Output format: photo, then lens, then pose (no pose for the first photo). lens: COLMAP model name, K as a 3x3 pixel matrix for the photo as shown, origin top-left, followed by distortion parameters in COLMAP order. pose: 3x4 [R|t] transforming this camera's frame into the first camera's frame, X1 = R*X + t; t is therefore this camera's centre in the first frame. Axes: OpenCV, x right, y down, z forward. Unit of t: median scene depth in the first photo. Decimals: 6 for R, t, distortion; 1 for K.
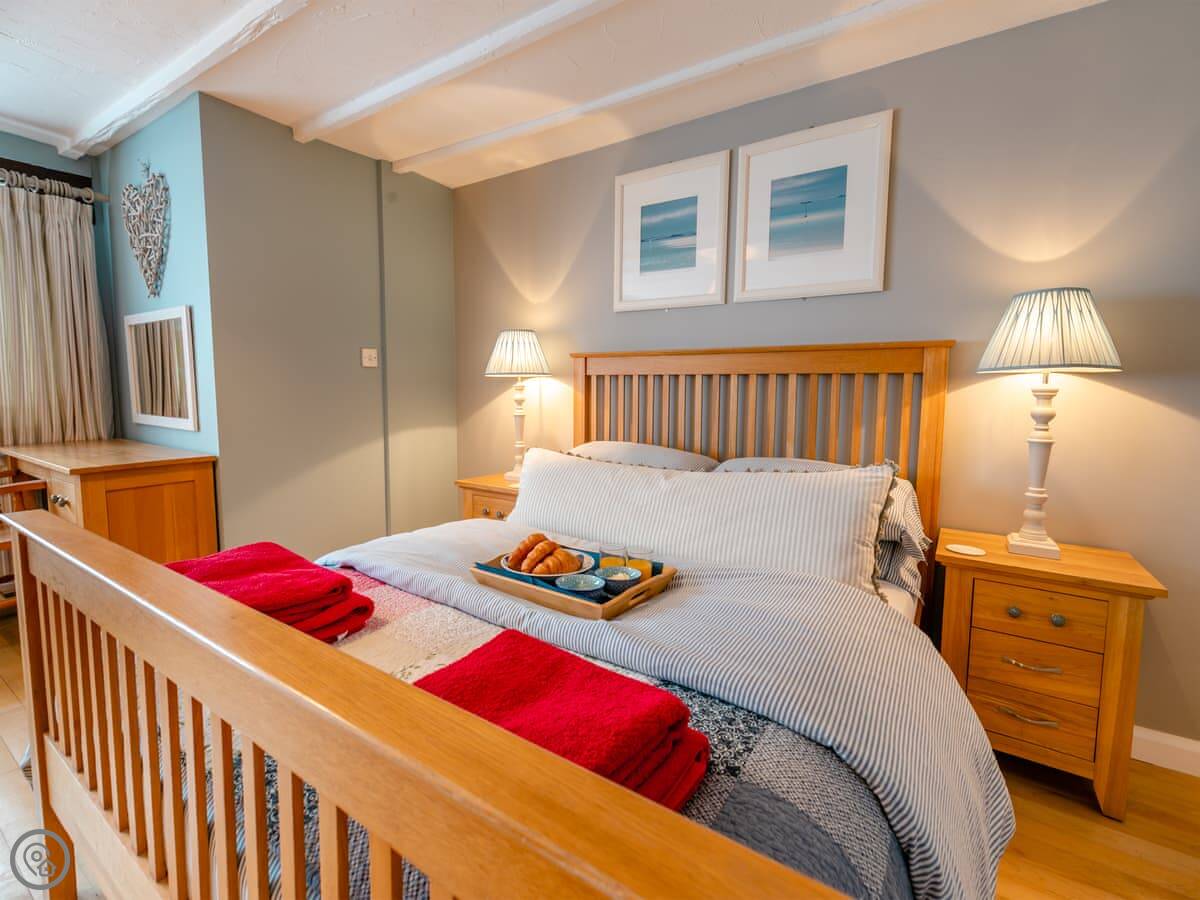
lens RADIAL K [[532.9, 0, 598.8], [0, 532.9, 444.0], [0, 0, 1]] dist [0.001936, 0.000265]
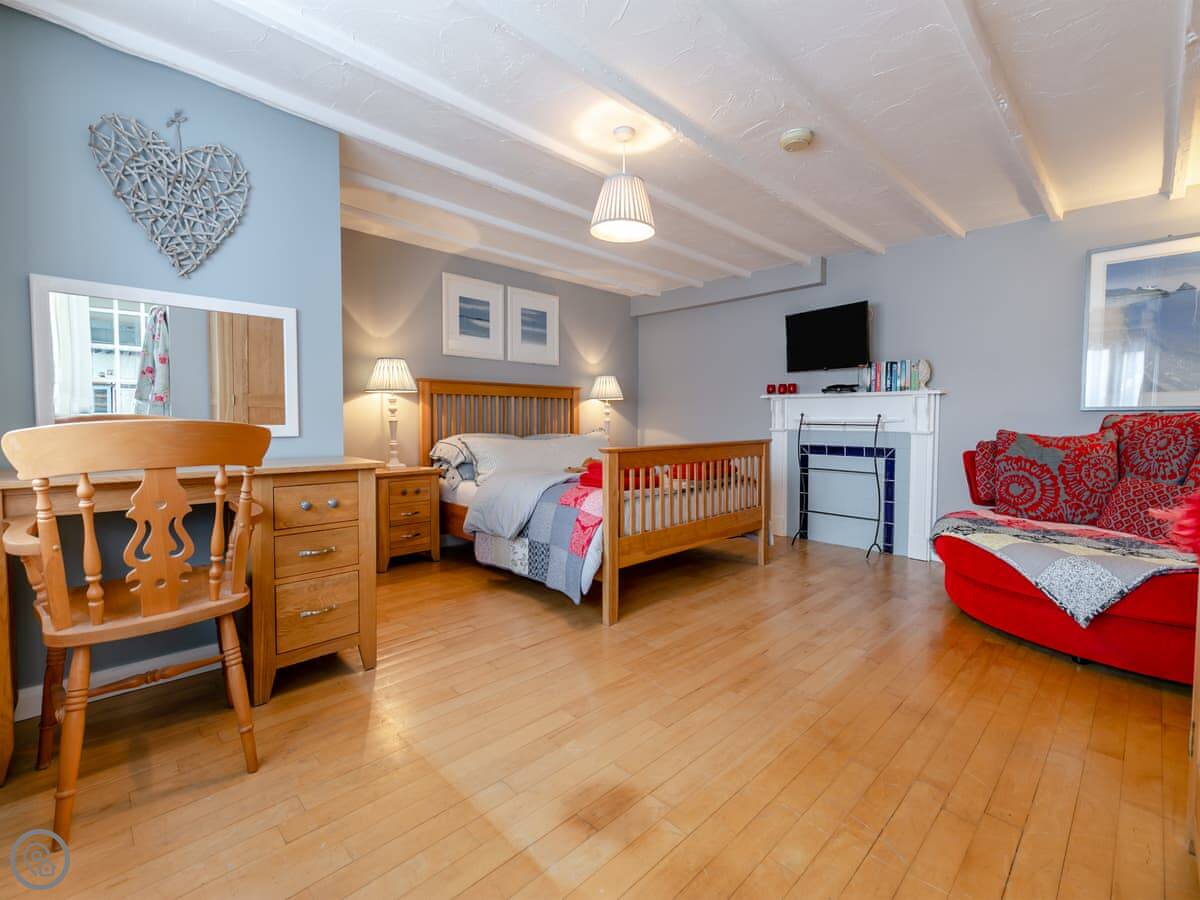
lens RADIAL K [[532.9, 0, 598.8], [0, 532.9, 444.0], [0, 0, 1]] dist [0.001936, 0.000265]
pose [[0.217752, -0.060242, 0.974143, -1.644460], [0.090798, 0.995015, 0.041236, -0.005406], [-0.971771, 0.079471, 0.222137, 0.246271]]
